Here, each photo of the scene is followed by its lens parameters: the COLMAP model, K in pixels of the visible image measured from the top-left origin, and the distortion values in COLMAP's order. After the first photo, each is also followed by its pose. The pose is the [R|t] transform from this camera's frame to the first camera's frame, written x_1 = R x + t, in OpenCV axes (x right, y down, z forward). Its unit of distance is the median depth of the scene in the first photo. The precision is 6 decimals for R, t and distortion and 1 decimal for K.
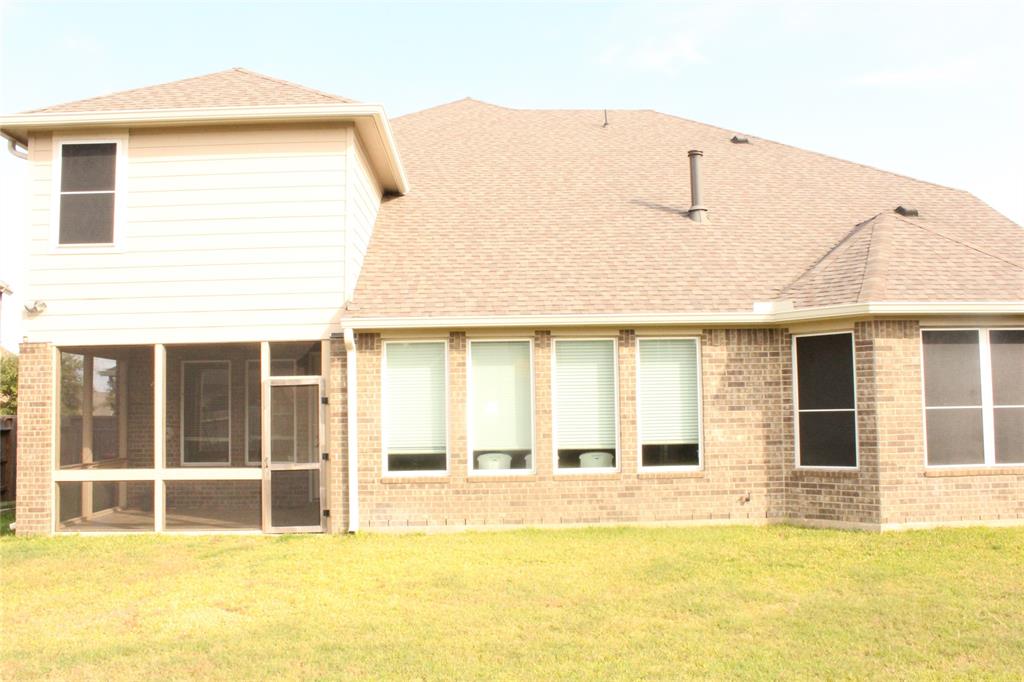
lens RADIAL K [[807.4, 0, 509.6], [0, 807.4, 366.0], [0, 0, 1]] dist [-0.130026, 0.093033]
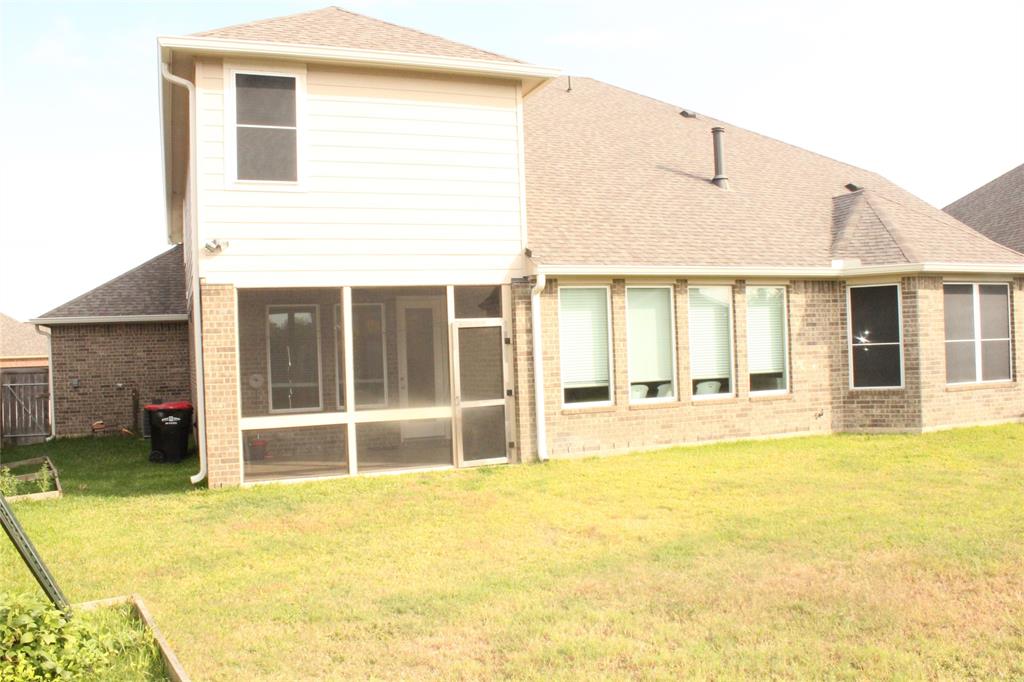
lens RADIAL K [[807.4, 0, 487.9], [0, 807.4, 355.5], [0, 0, 1]] dist [-0.130026, 0.093033]
pose [[0.944485, -0.018147, 0.328052, -0.614715], [0.001898, 0.998758, 0.049787, 0.008768], [-0.328548, -0.046400, 0.943347, -0.013707]]
